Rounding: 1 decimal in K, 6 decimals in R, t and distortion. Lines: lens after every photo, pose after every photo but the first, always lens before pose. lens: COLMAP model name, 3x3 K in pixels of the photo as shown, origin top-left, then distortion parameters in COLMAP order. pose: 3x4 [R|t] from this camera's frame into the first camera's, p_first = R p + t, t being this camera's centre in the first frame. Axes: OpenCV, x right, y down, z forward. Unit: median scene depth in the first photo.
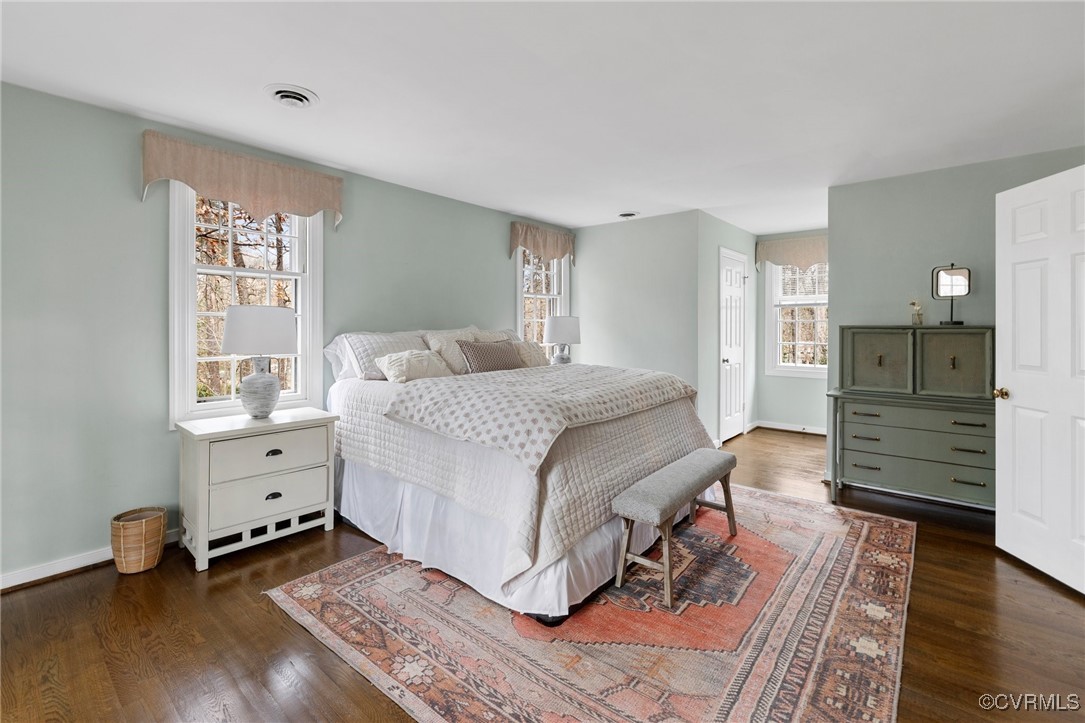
lens RADIAL K [[474.6, 0, 537.4], [0, 474.6, 326.8], [0, 0, 1]] dist [0.002127, -0.000862]
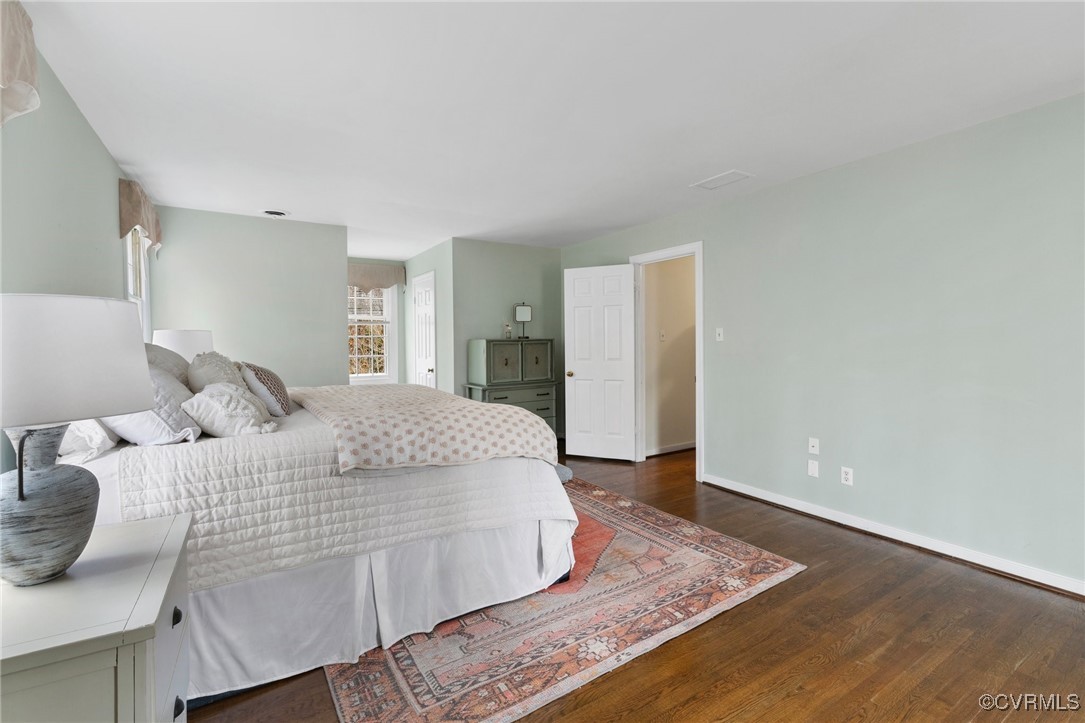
lens RADIAL K [[474.6, 0, 541.7], [0, 474.6, 351.1], [0, 0, 1]] dist [0.002127, -0.000862]
pose [[0.310456, -0.028370, 0.950164, -1.034765], [0.011926, 0.999592, 0.025950, -0.004950], [-0.950513, 0.003275, 0.310668, 0.597198]]
